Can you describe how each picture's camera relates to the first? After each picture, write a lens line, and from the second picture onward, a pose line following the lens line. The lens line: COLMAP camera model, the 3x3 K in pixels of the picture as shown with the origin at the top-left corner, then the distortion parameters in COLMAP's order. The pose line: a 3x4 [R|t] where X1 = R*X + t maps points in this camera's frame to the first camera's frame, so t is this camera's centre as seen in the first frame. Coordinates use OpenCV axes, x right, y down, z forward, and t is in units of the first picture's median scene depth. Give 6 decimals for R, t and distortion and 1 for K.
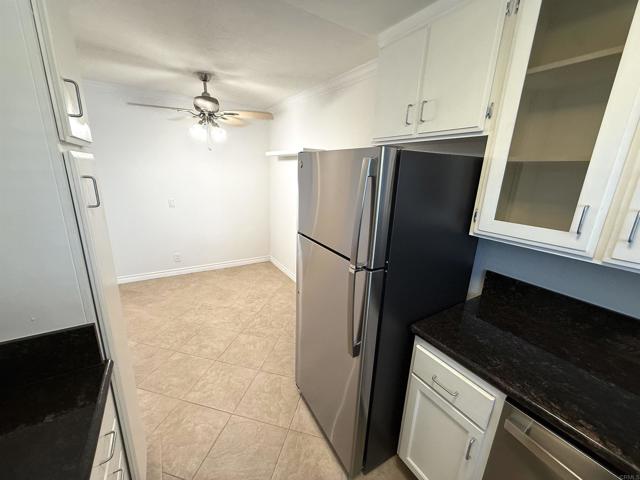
lens RADIAL K [[255.1, 0, 318.4], [0, 255.1, 239.1], [0, 0, 1]] dist [0.000576, 0.000301]
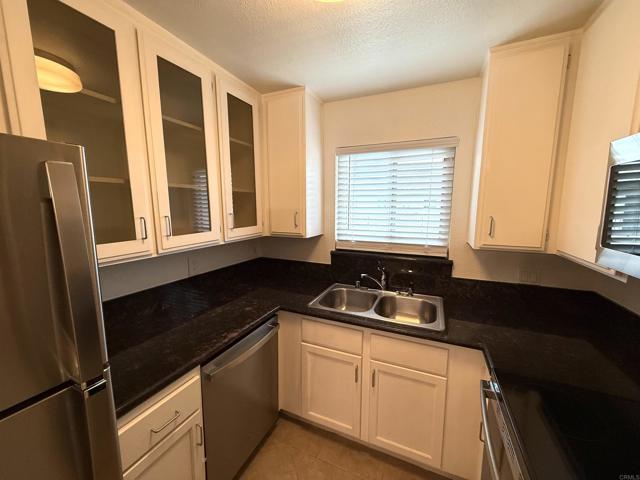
lens RADIAL K [[255.1, 0, 318.4], [0, 255.1, 239.1], [0, 0, 1]] dist [0.000576, 0.000301]
pose [[-0.560897, -0.148397, 0.814477, -0.178046], [0.193305, 0.933135, 0.303137, -0.081027], [-0.805002, 0.327472, -0.494707, 0.310919]]
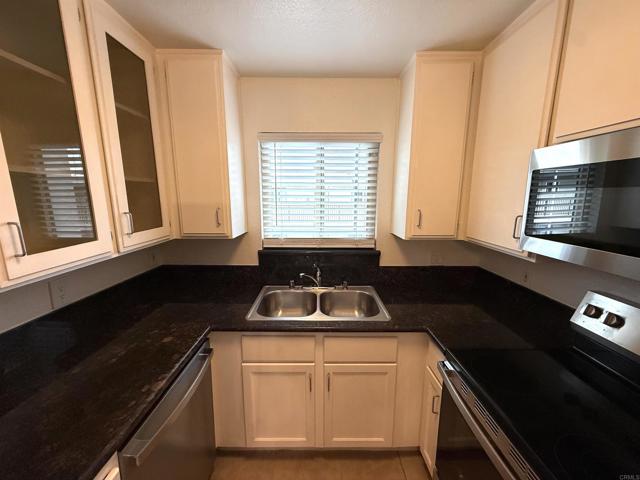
lens RADIAL K [[255.1, 0, 318.4], [0, 255.1, 239.1], [0, 0, 1]] dist [0.000576, 0.000301]
pose [[-0.850566, -0.129577, 0.509654, -0.053427], [0.102588, 0.909660, 0.402486, -0.092677], [-0.515765, 0.394626, -0.760433, 0.335163]]
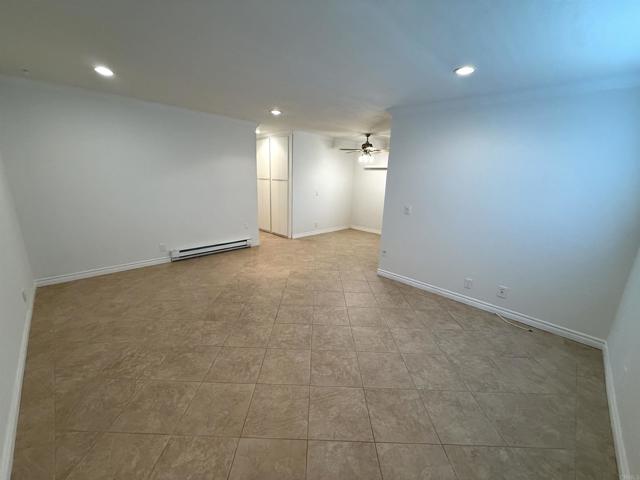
lens RADIAL K [[255.1, 0, 318.4], [0, 255.1, 239.1], [0, 0, 1]] dist [0.000576, 0.000301]
pose [[0.972258, -0.060682, 0.225903, -1.311639], [0.063177, 0.997995, -0.003822, 0.252851], [-0.225218, 0.017988, 0.974142, -1.010425]]
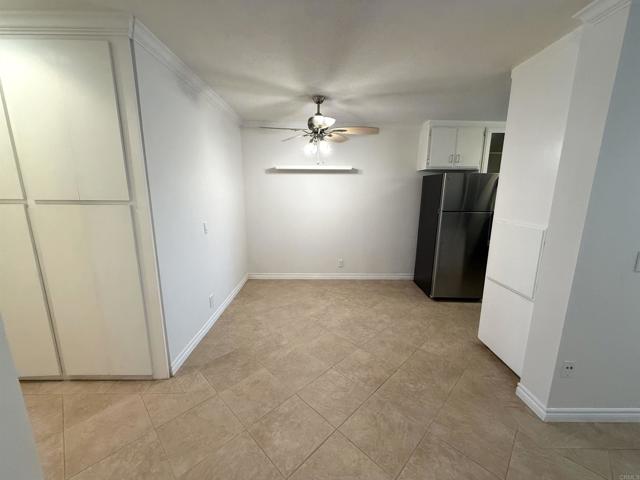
lens RADIAL K [[255.1, 0, 318.4], [0, 255.1, 239.1], [0, 0, 1]] dist [0.000576, 0.000301]
pose [[0.517956, -0.197636, 0.832263, -1.346371], [0.233228, 0.968710, 0.084889, -0.126171], [-0.822999, 0.150138, 0.547843, 0.434680]]
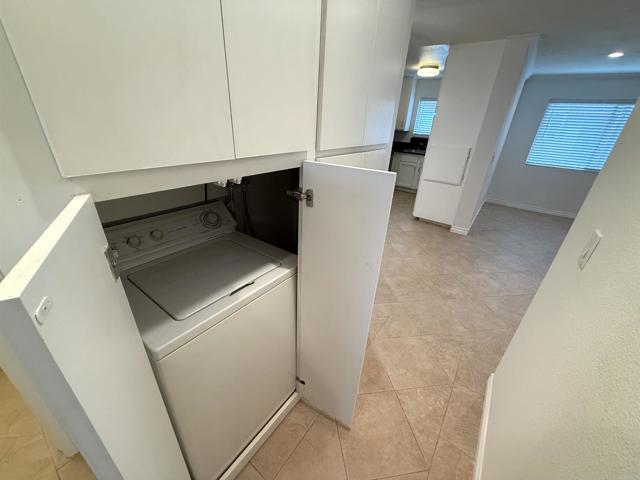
lens RADIAL K [[255.1, 0, 318.4], [0, 255.1, 239.1], [0, 0, 1]] dist [0.000576, 0.000301]
pose [[-0.368995, -0.447647, 0.814527, -1.502145], [0.180284, 0.825254, 0.535214, -0.414214], [-0.911778, 0.344338, -0.223811, 1.465013]]
